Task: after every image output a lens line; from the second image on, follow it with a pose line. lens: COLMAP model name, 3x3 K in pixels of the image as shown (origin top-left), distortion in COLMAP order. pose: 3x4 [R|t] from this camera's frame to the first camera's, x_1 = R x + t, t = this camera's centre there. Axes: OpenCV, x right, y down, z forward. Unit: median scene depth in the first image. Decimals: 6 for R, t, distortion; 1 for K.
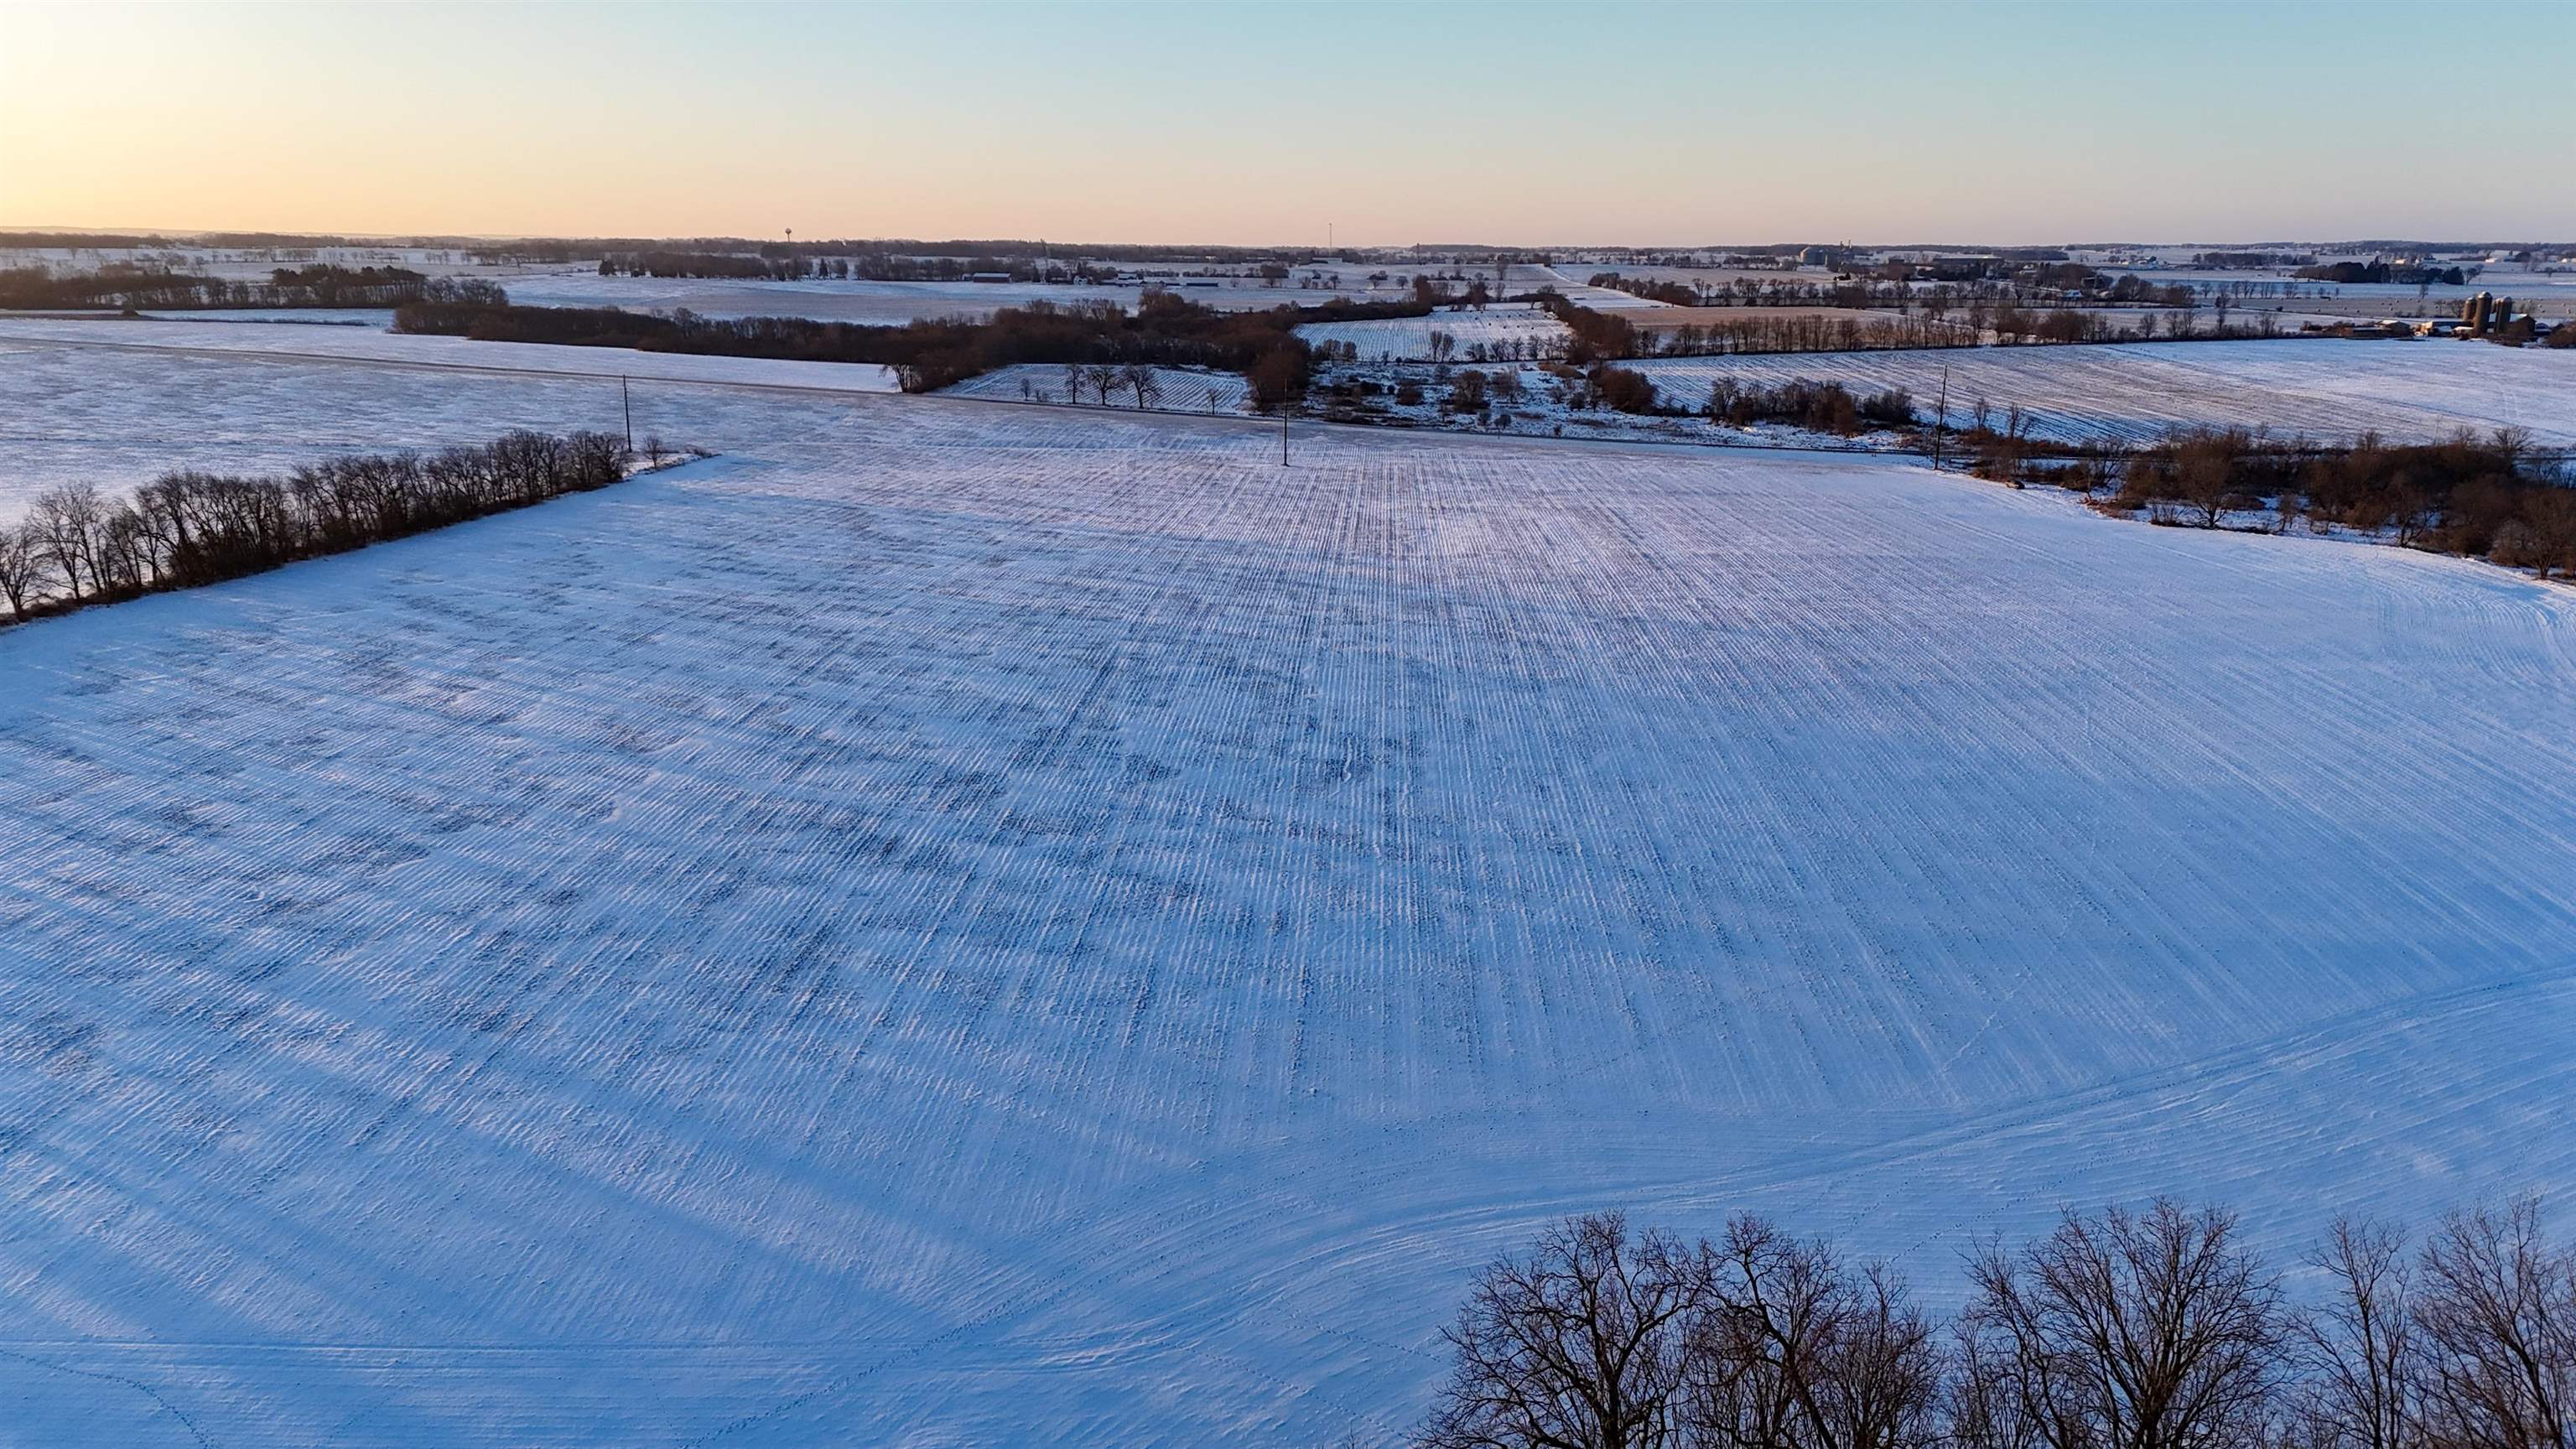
lens RADIAL K [[1866.3, 0, 1293.8], [0, 1866.3, 721.9], [0, 0, 1]] dist [0.102728, -0.097127]
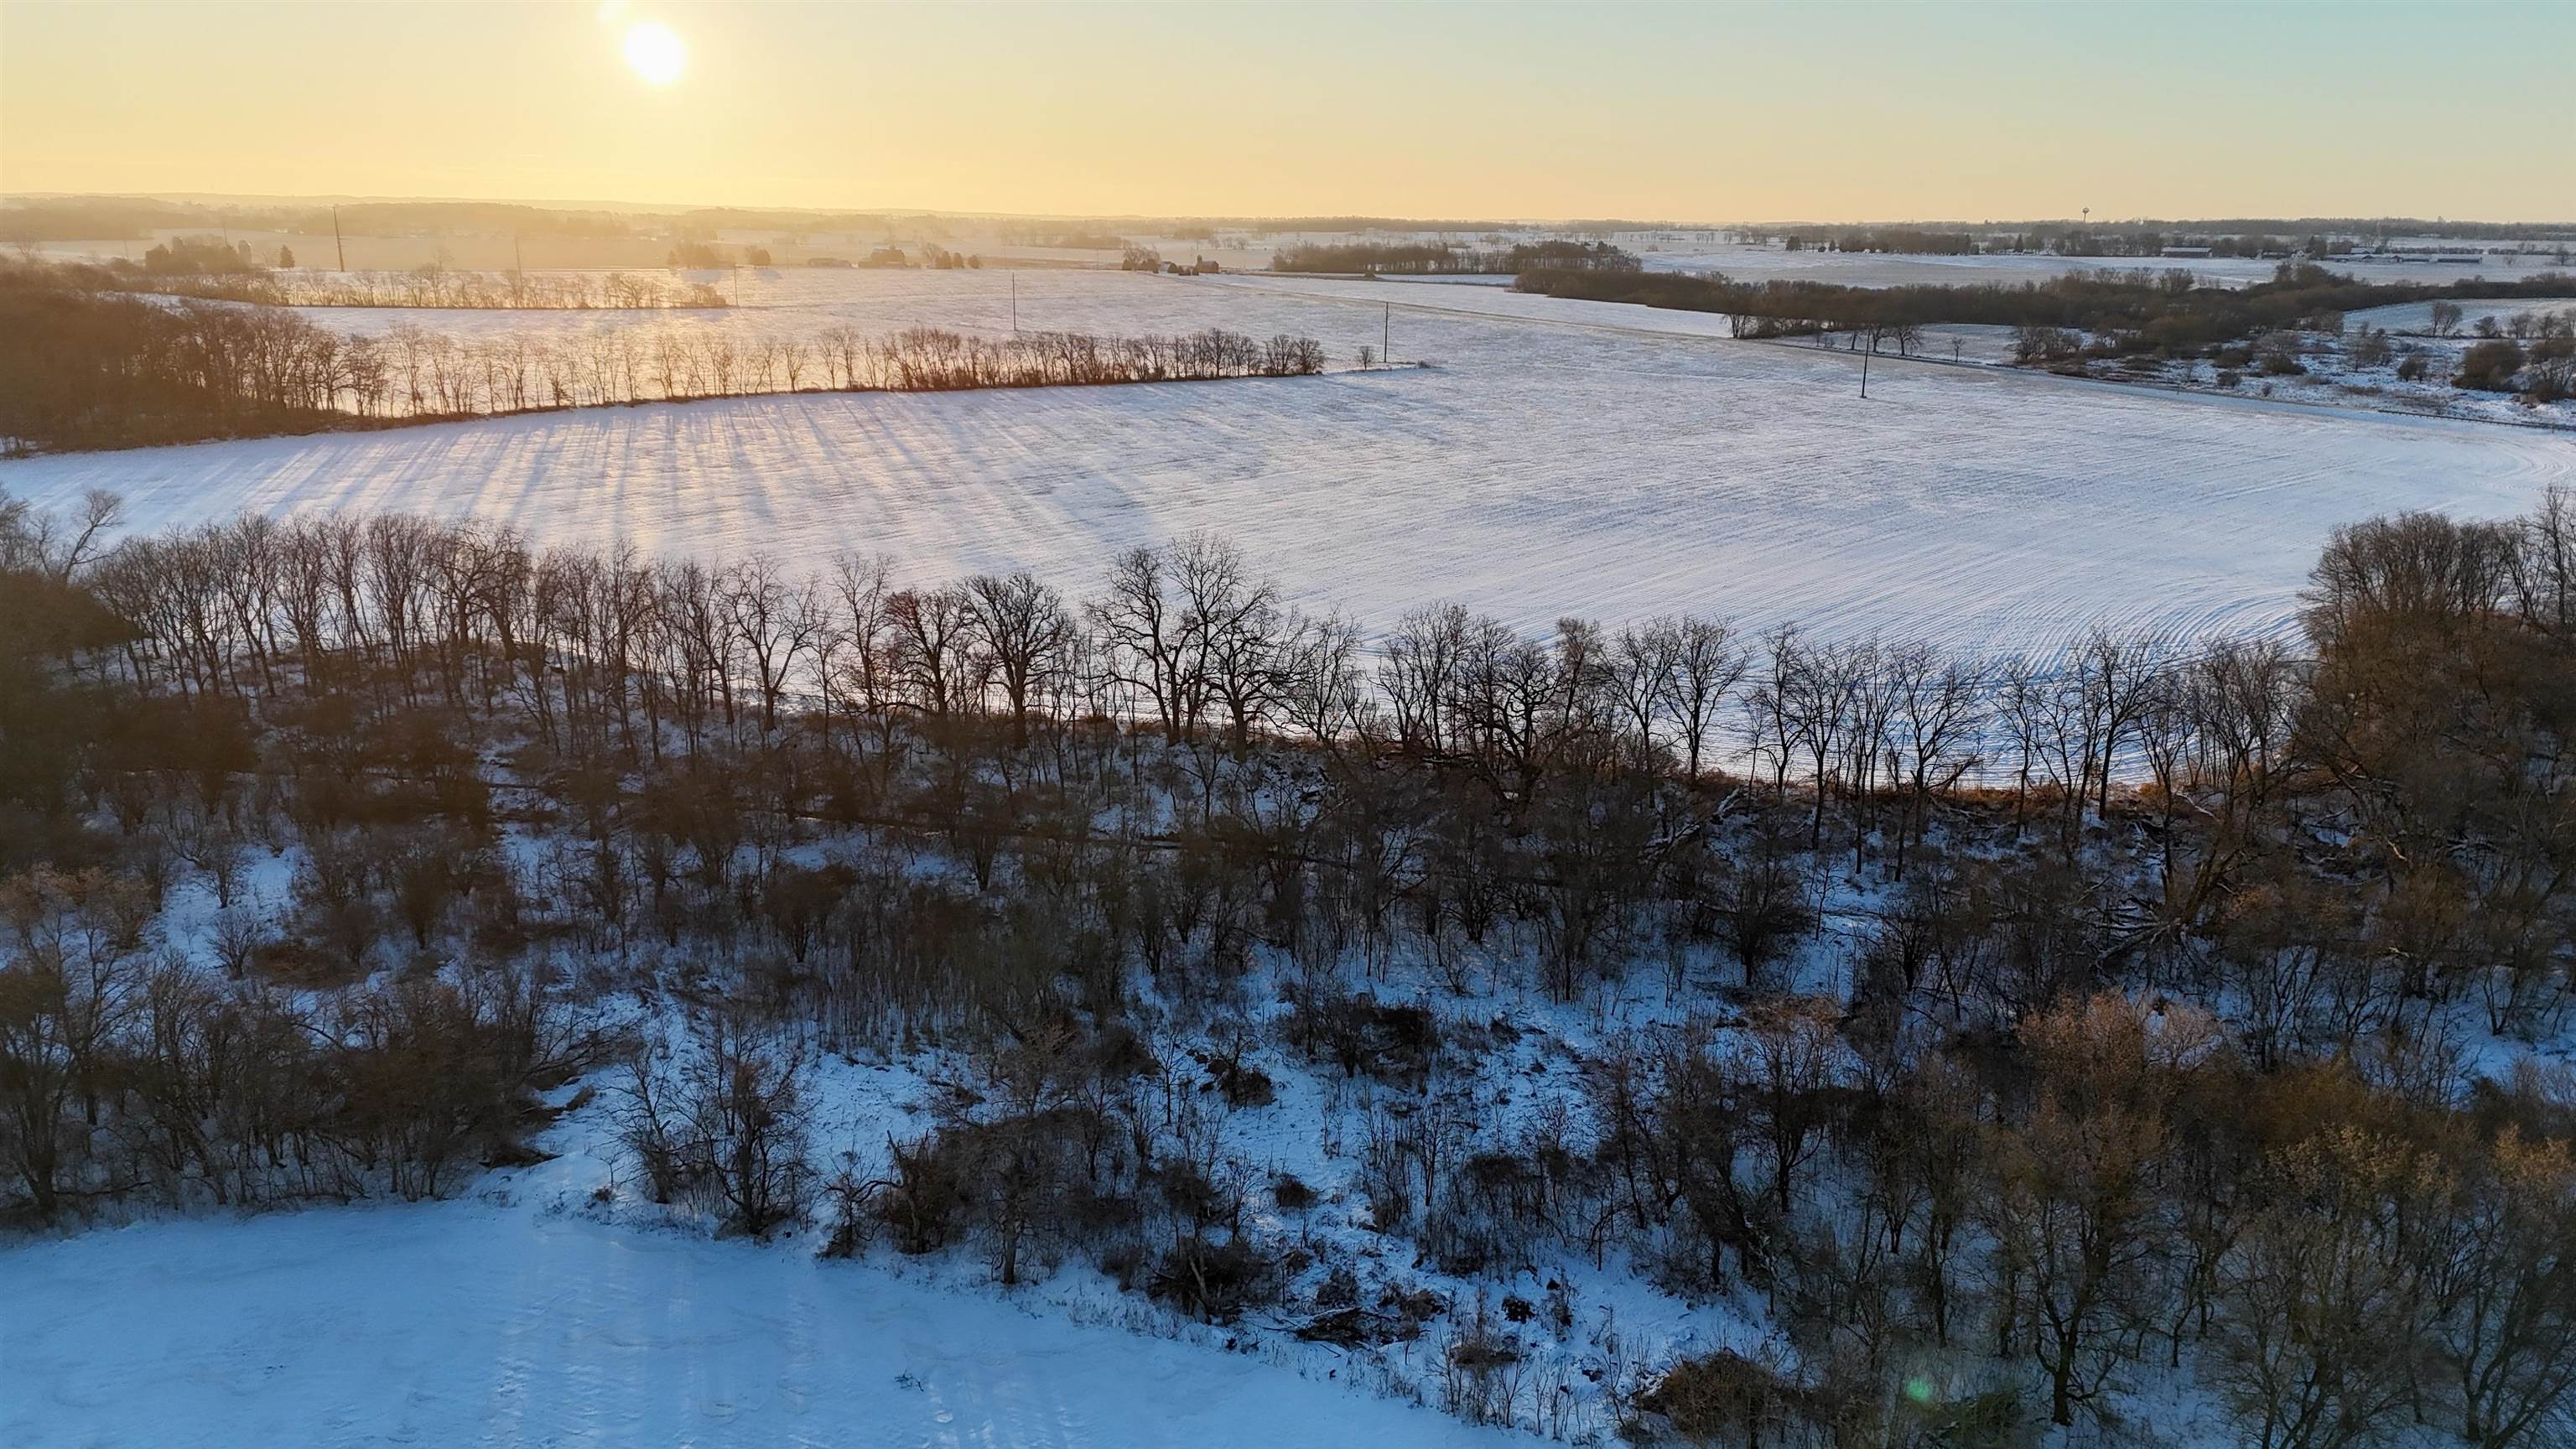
lens RADIAL K [[1866.3, 0, 1293.8], [0, 1866.3, 721.9], [0, 0, 1]] dist [0.102728, -0.097127]
pose [[0.771424, 0.168653, -0.613565, 1.013605], [-0.164966, 0.984276, 0.063142, 0.074761], [0.614566, 0.052508, 0.787116, -0.122532]]
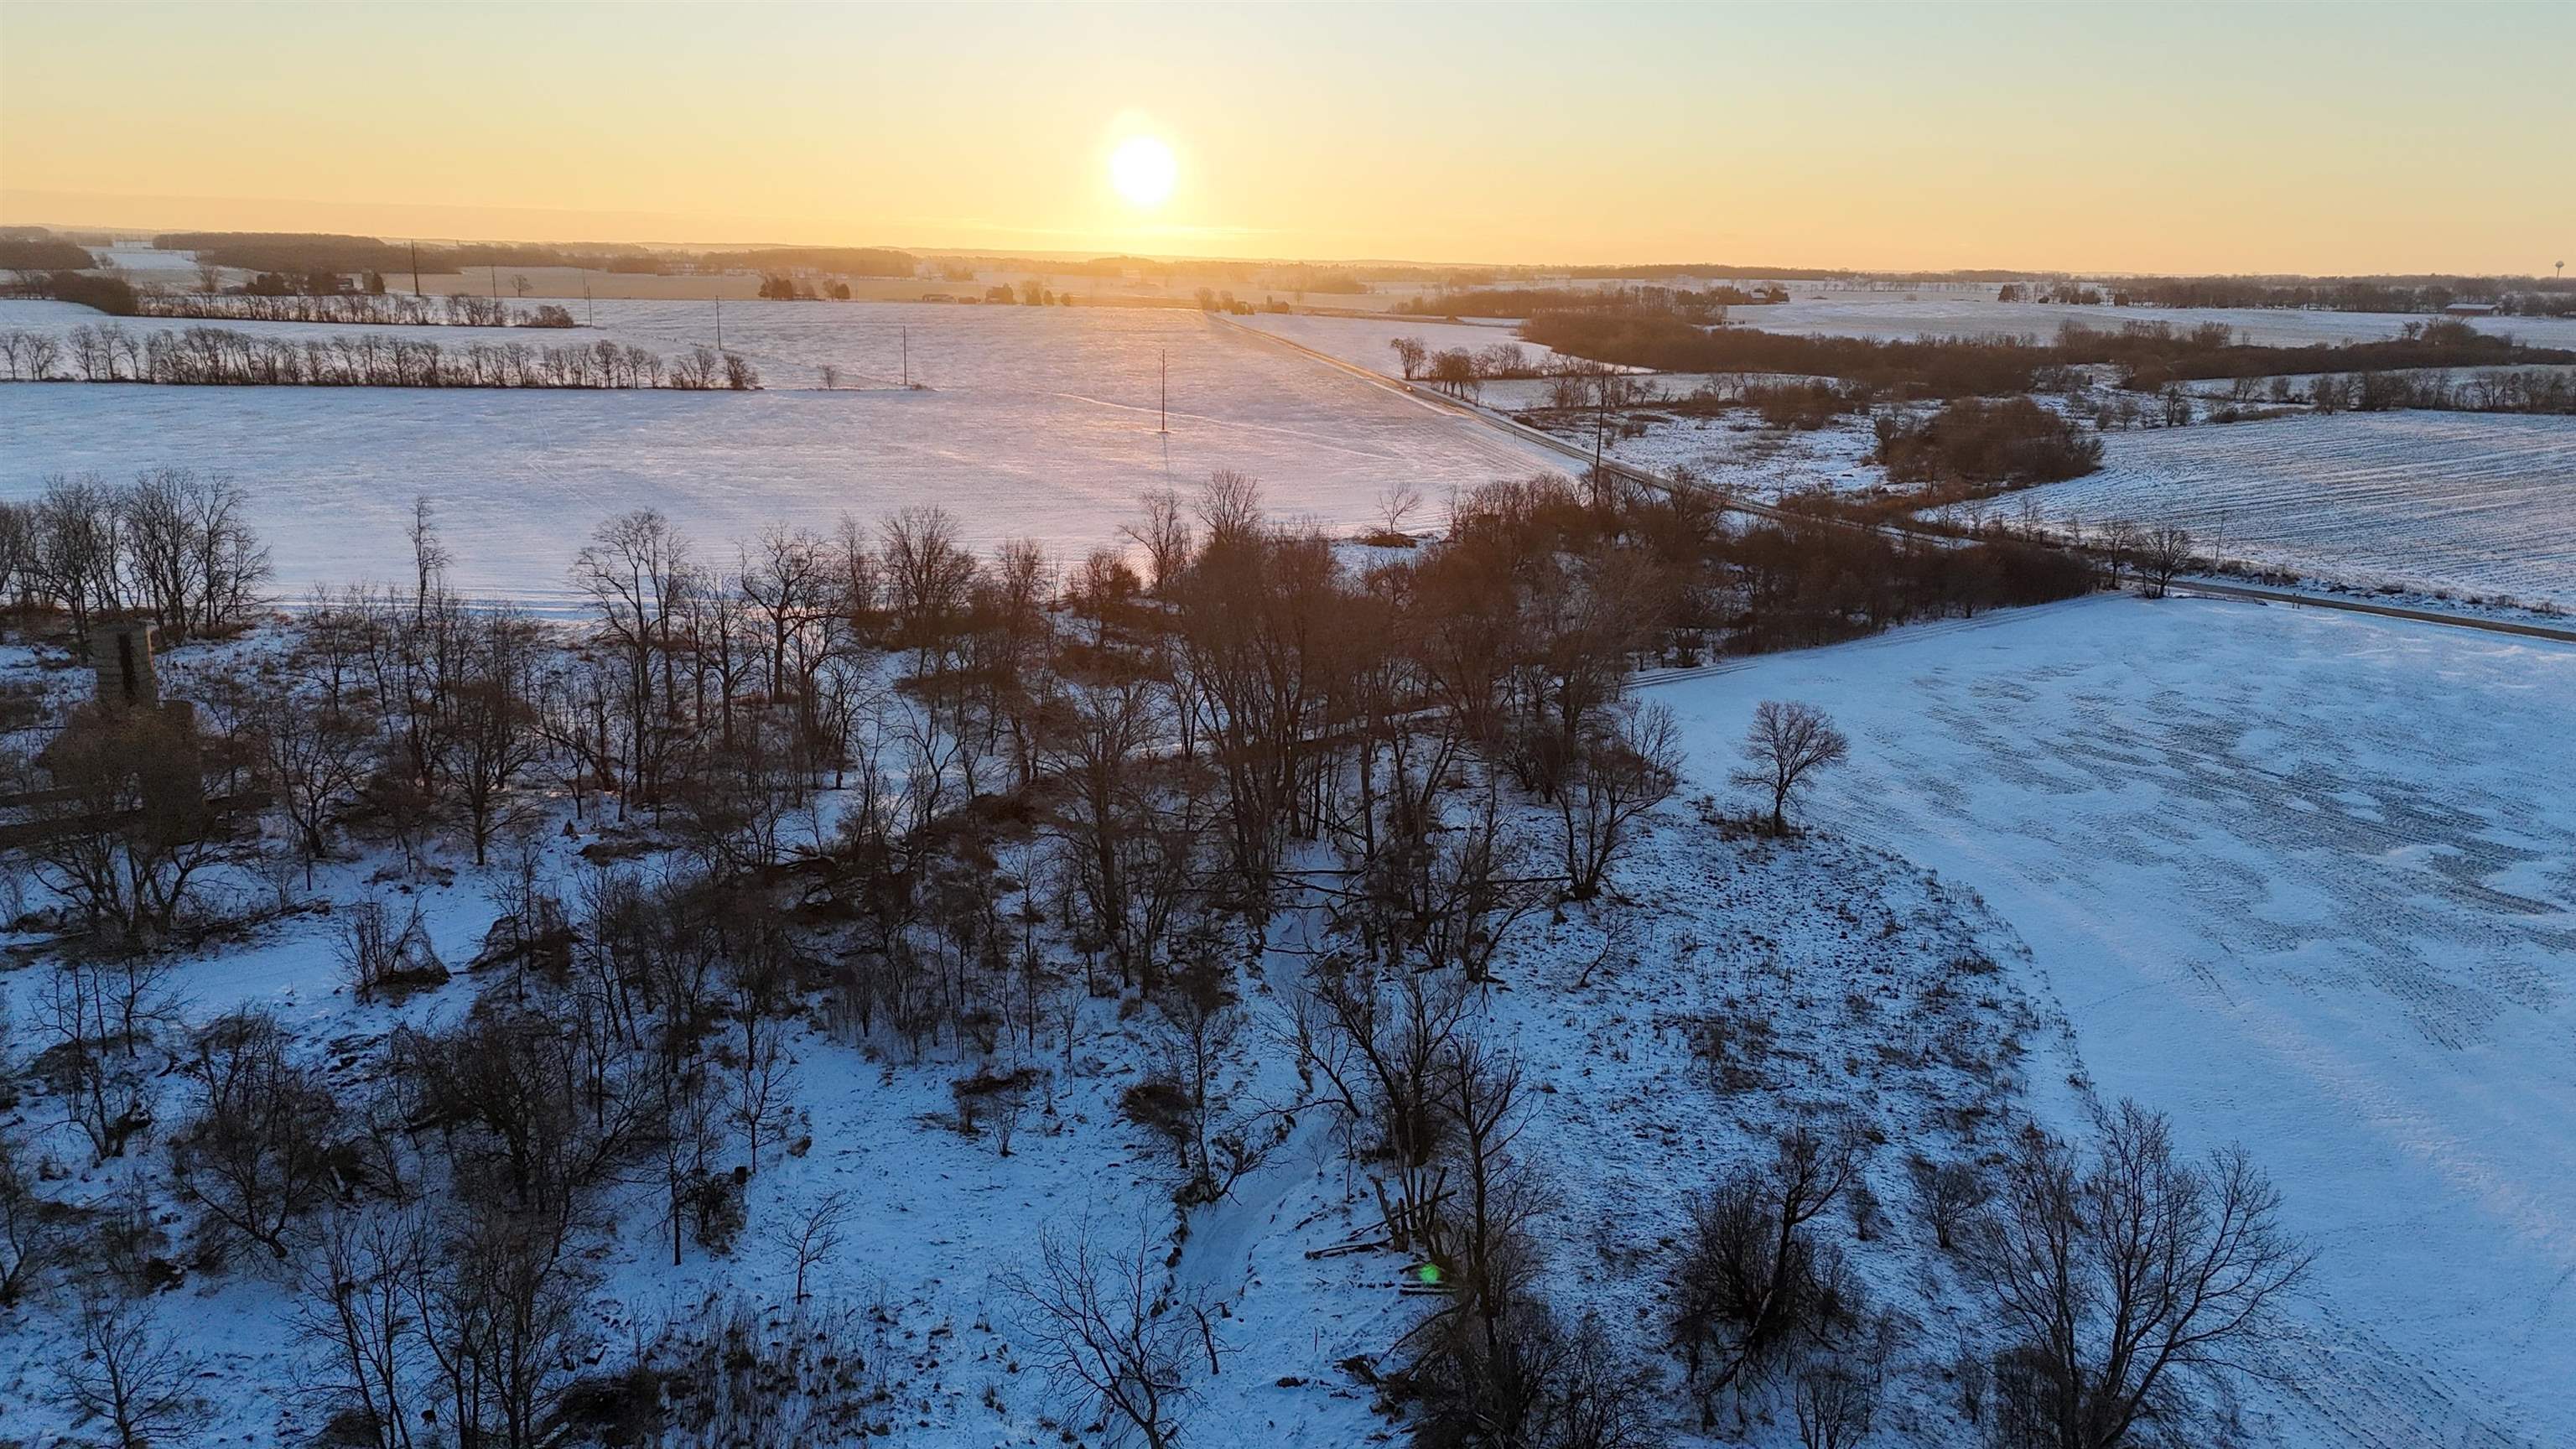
lens RADIAL K [[1866.3, 0, 1293.8], [0, 1866.3, 721.9], [0, 0, 1]] dist [0.102728, -0.097127]
pose [[0.578224, 0.201638, -0.790569, 2.056311], [-0.220048, 0.971613, 0.086871, -0.196369], [0.785644, 0.123732, 0.606180, 1.000401]]
